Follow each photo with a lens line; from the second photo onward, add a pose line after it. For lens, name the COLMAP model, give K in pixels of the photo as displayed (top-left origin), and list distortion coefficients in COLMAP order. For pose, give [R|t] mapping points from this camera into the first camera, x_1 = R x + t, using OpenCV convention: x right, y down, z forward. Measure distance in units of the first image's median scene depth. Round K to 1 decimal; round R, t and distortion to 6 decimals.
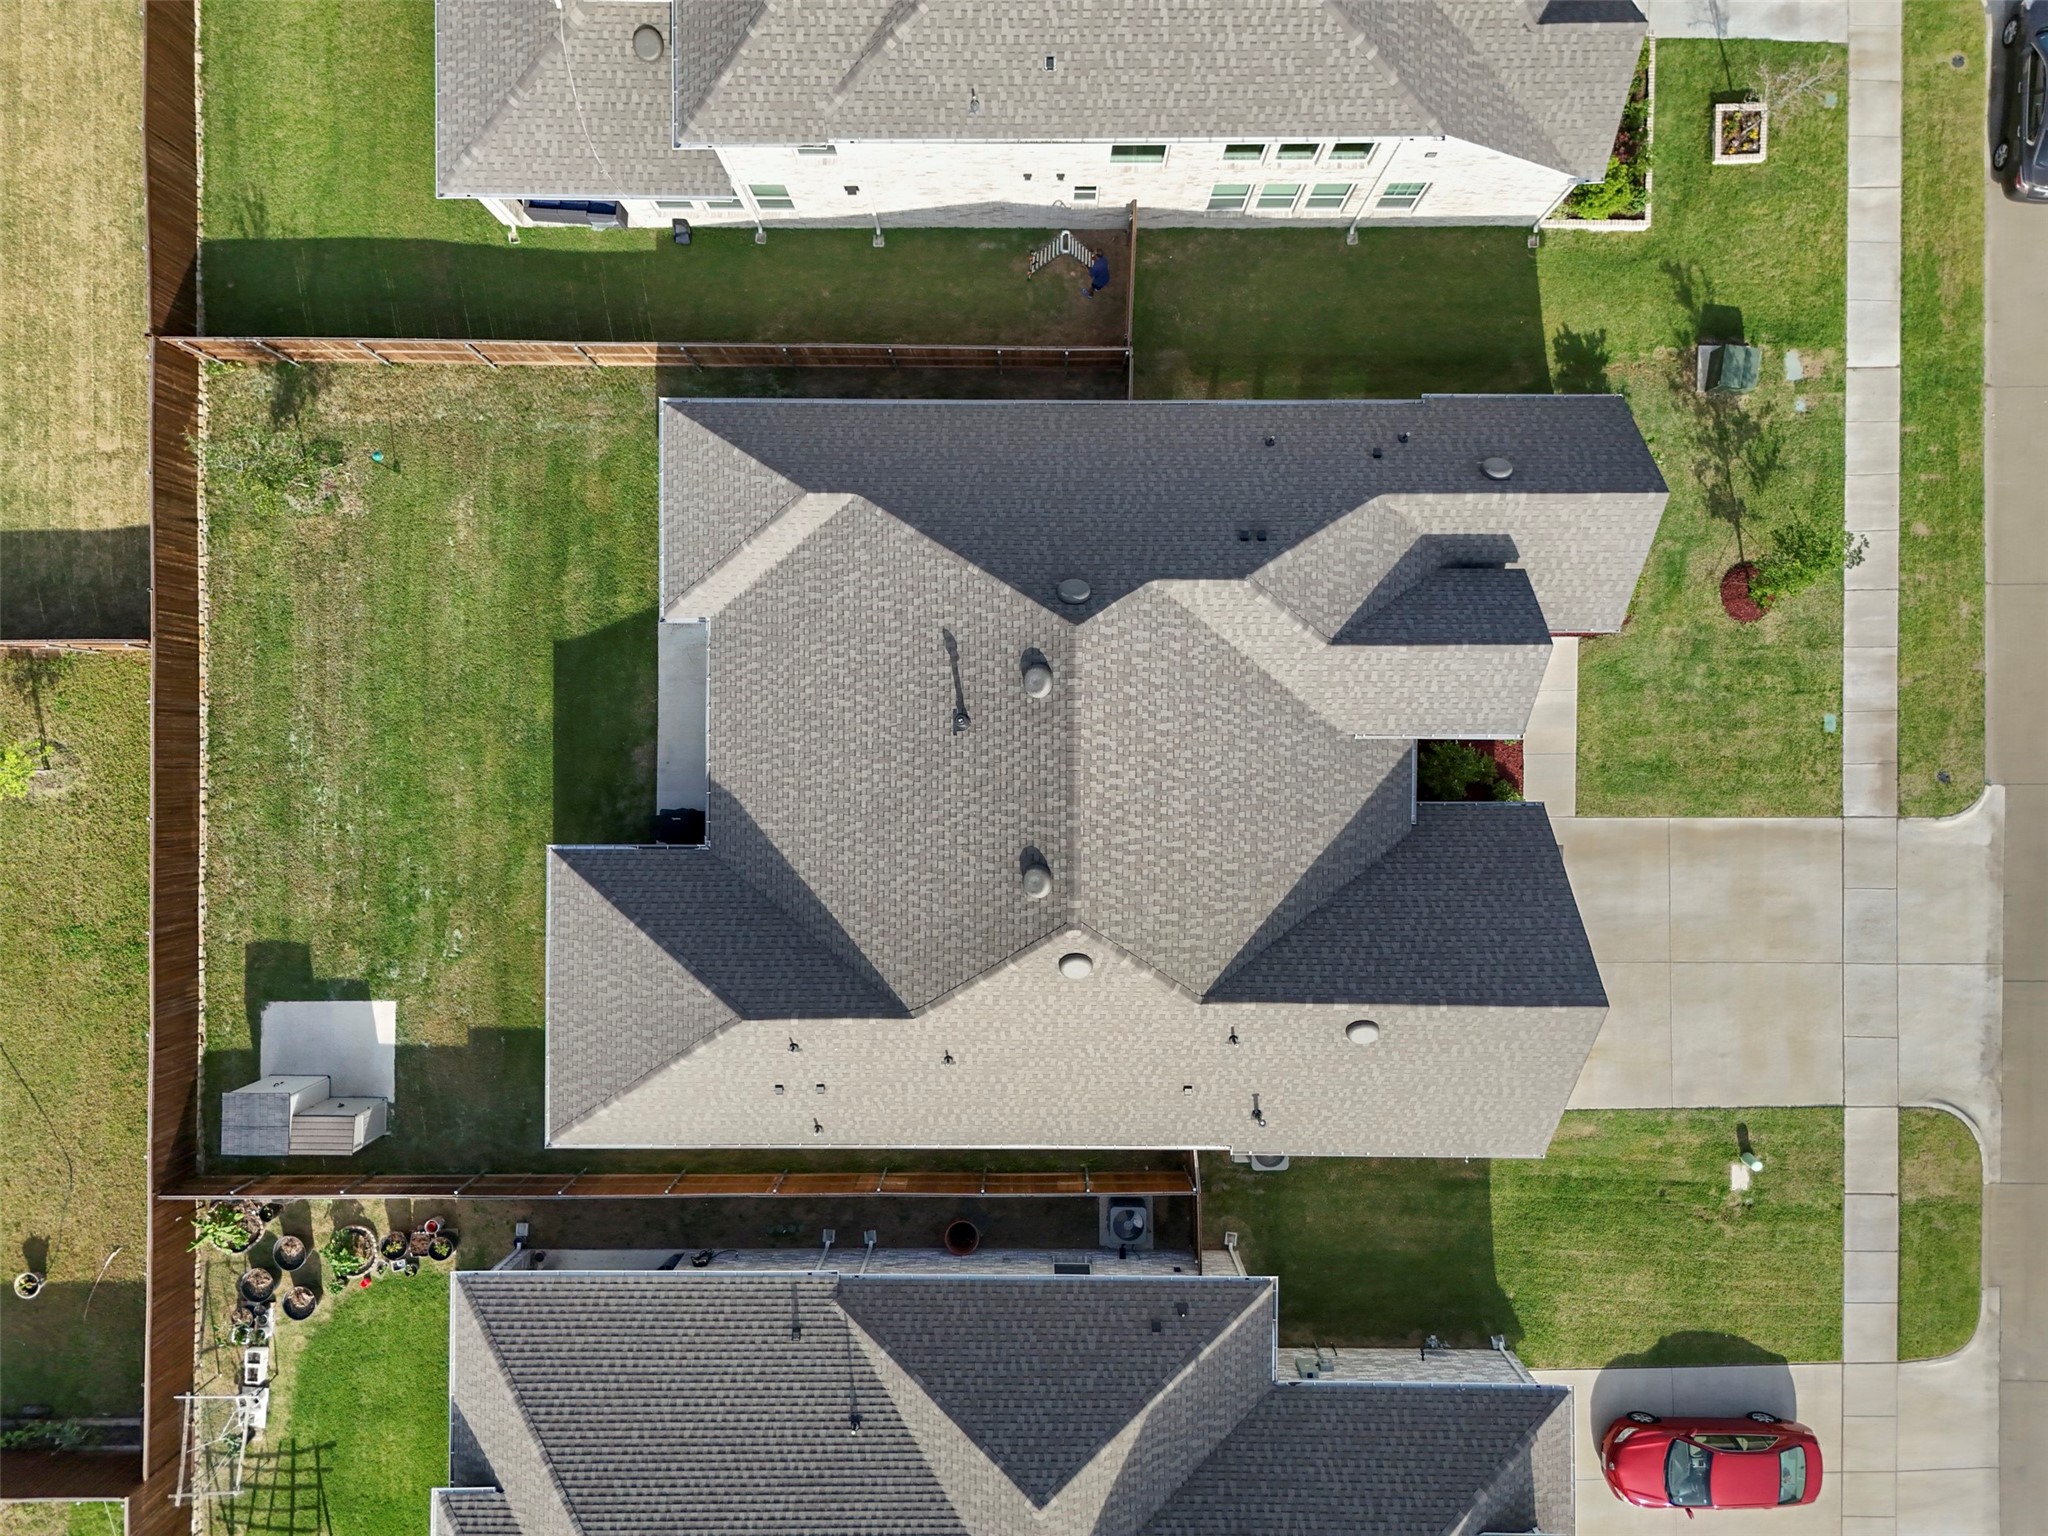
lens RADIAL K [[1510.9, 0, 1012.2], [0, 1510.9, 764.4], [0, 0, 1]] dist [0.046594, -0.005812]
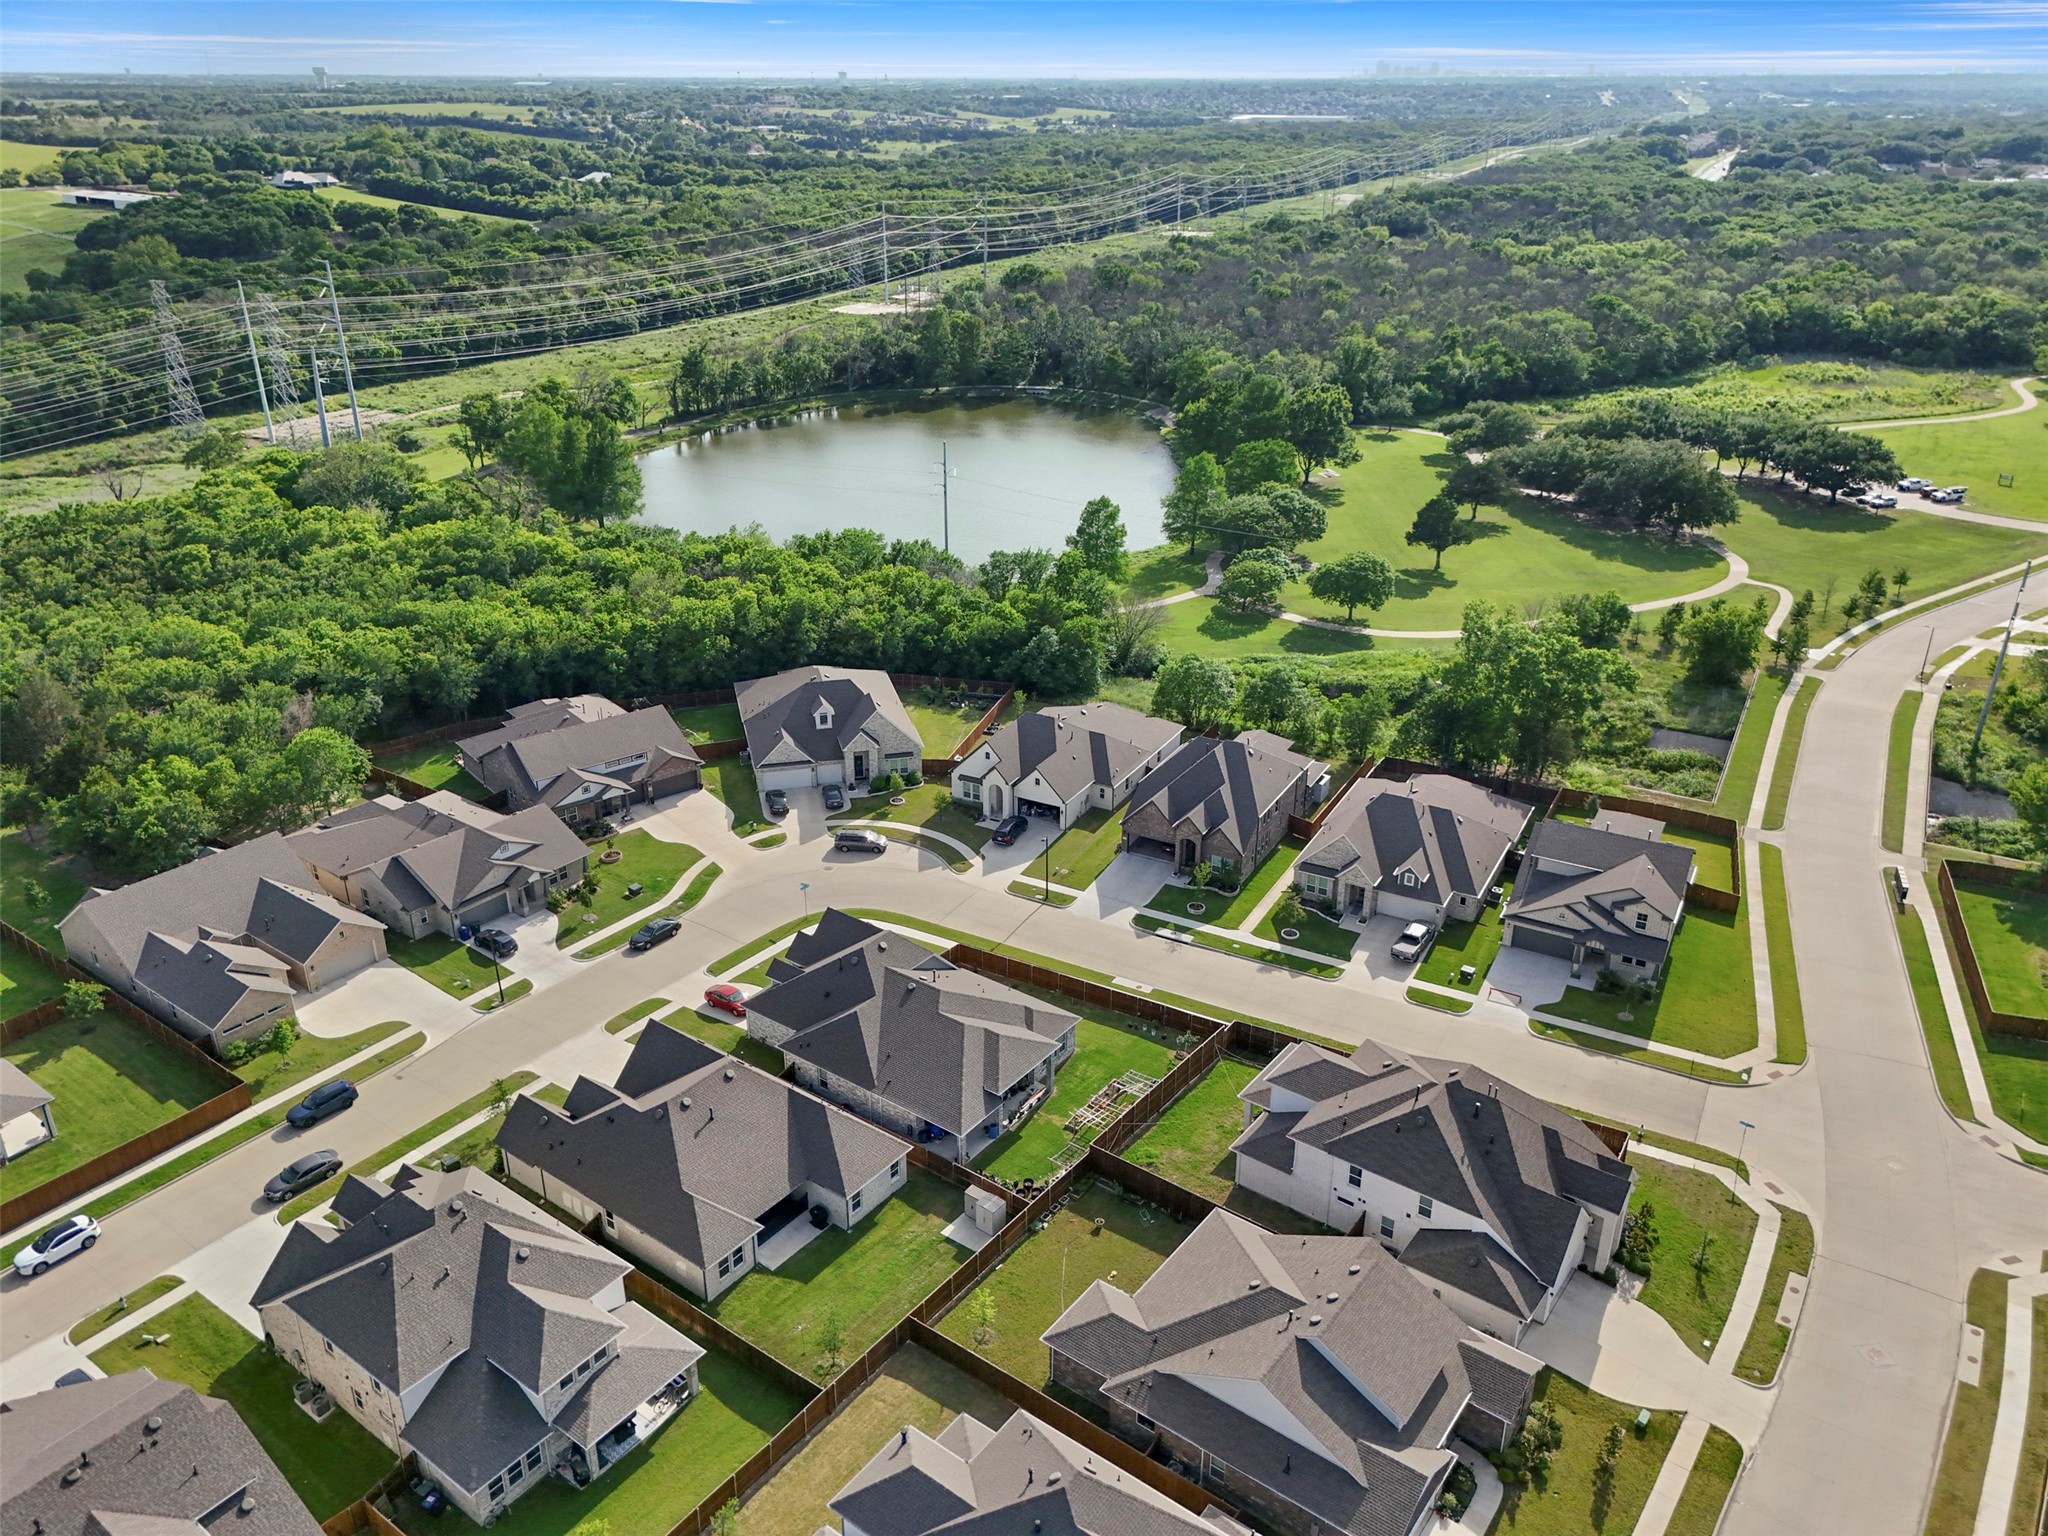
lens RADIAL K [[1510.9, 0, 1012.2], [0, 1510.9, 764.4], [0, 0, 1]] dist [0.046594, -0.005812]
pose [[-0.799552, -0.249659, 0.546248, -1.796568], [0.600589, -0.336964, 0.725085, -1.467918], [0.003042, 0.907814, 0.419363, -0.933977]]
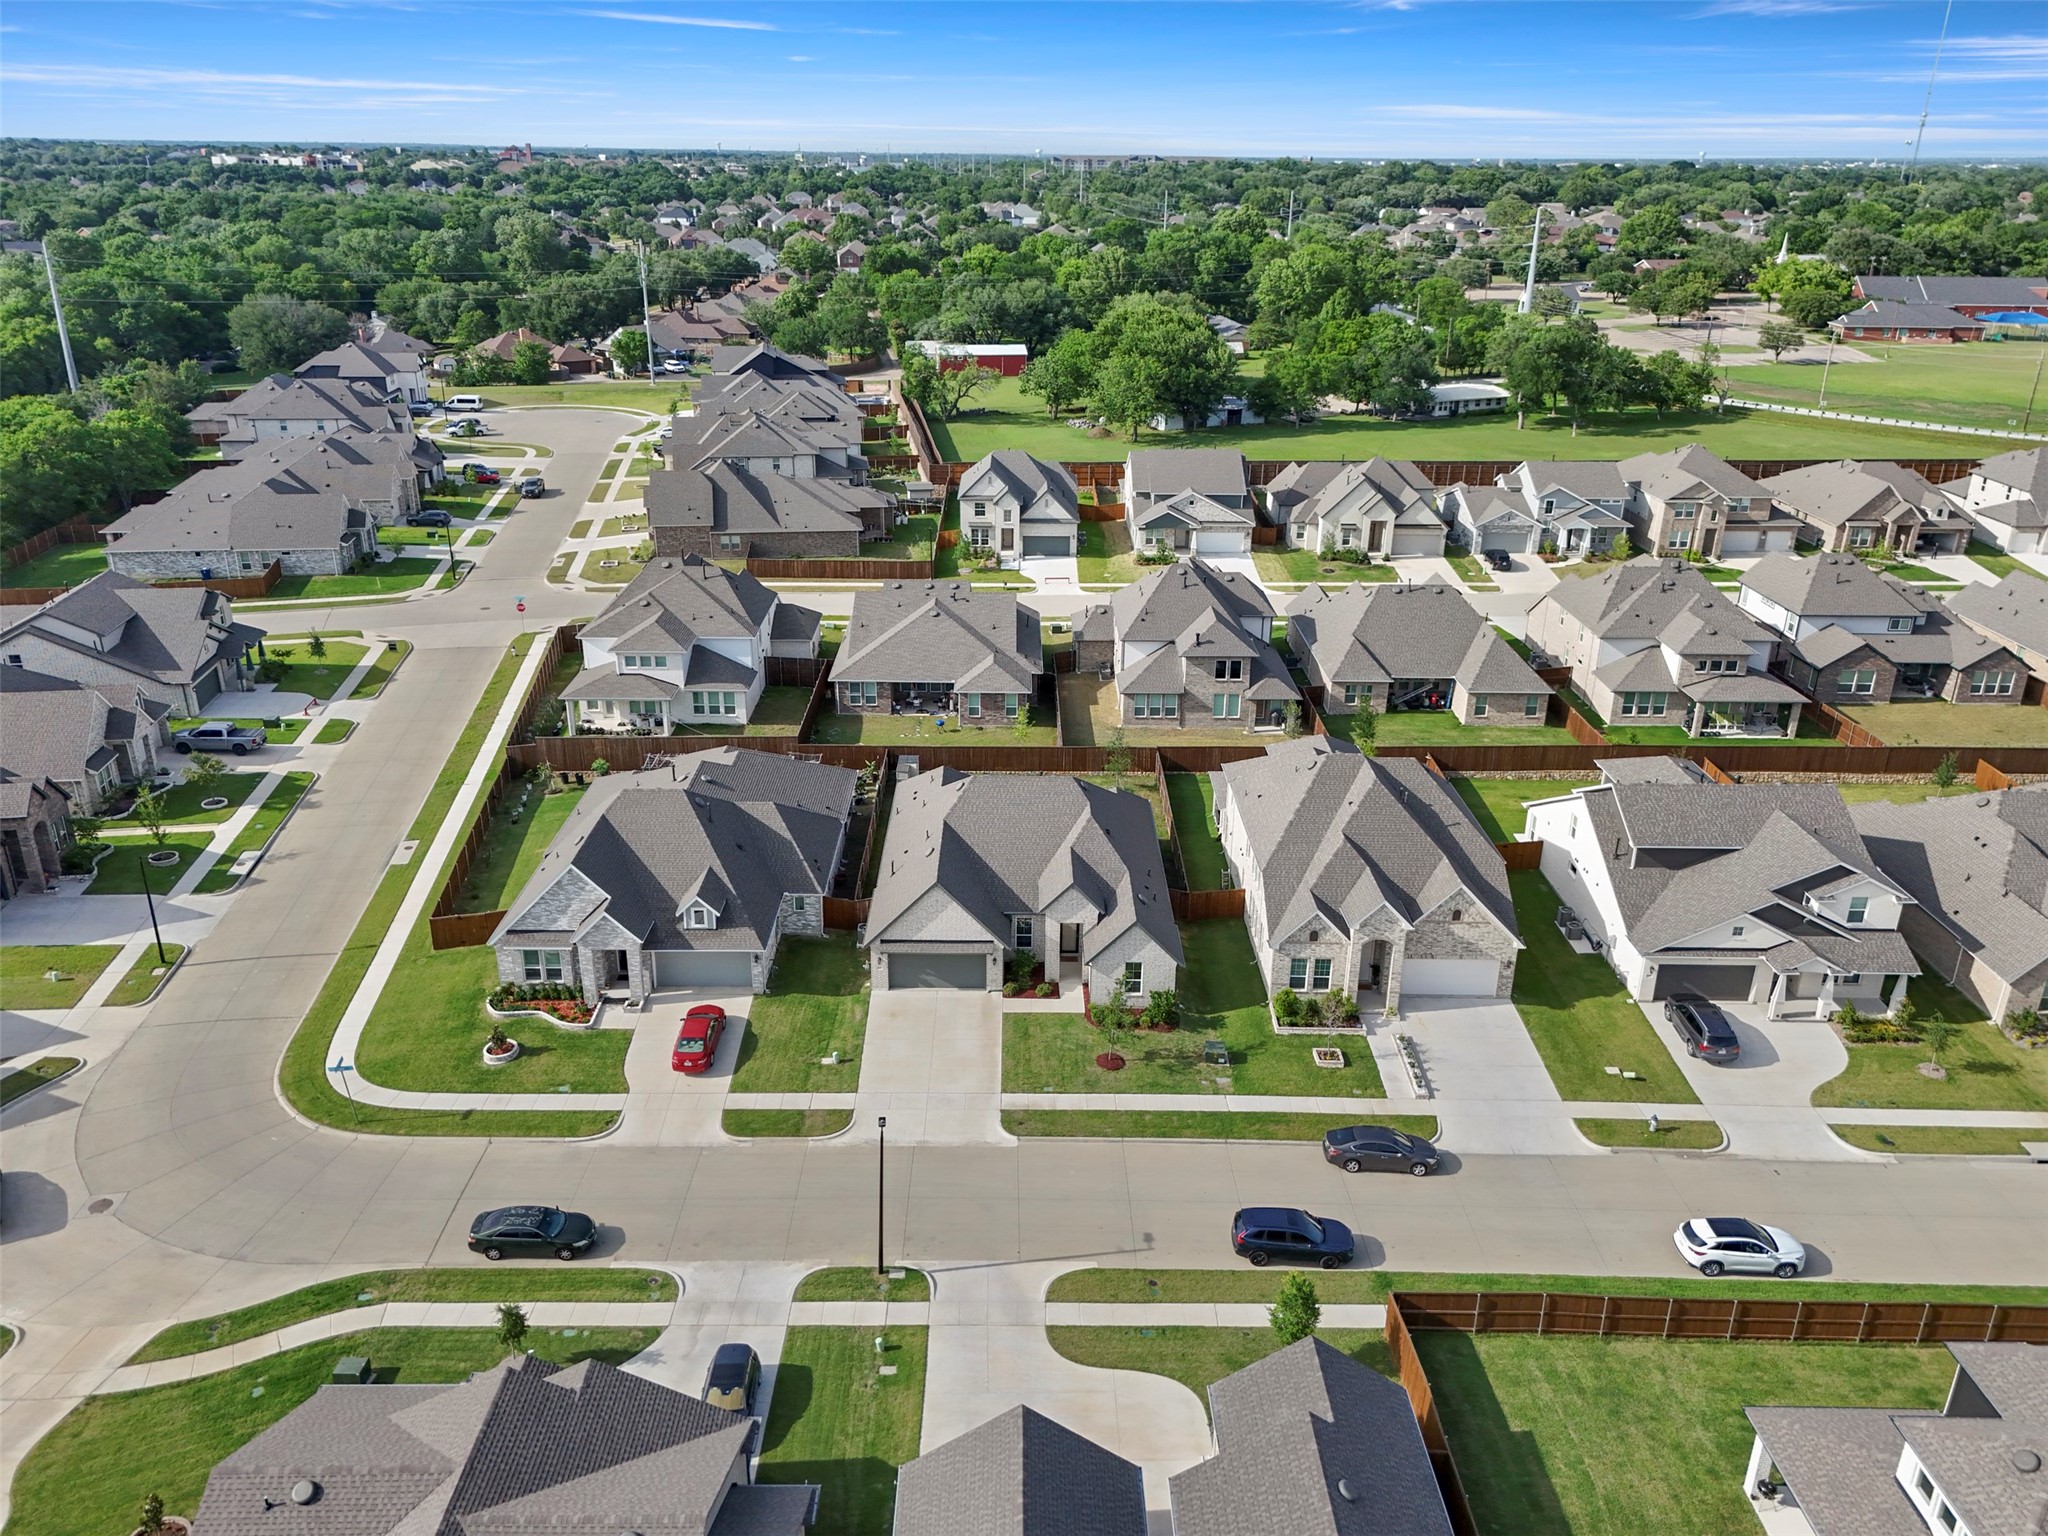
lens RADIAL K [[1510.9, 0, 1012.2], [0, 1510.9, 764.4], [0, 0, 1]] dist [0.046594, -0.005812]
pose [[0.001686, 0.371383, -0.928478, 2.225183], [-0.999920, -0.011012, -0.006221, 0.037824], [-0.012534, 0.928415, 0.371335, -0.135480]]
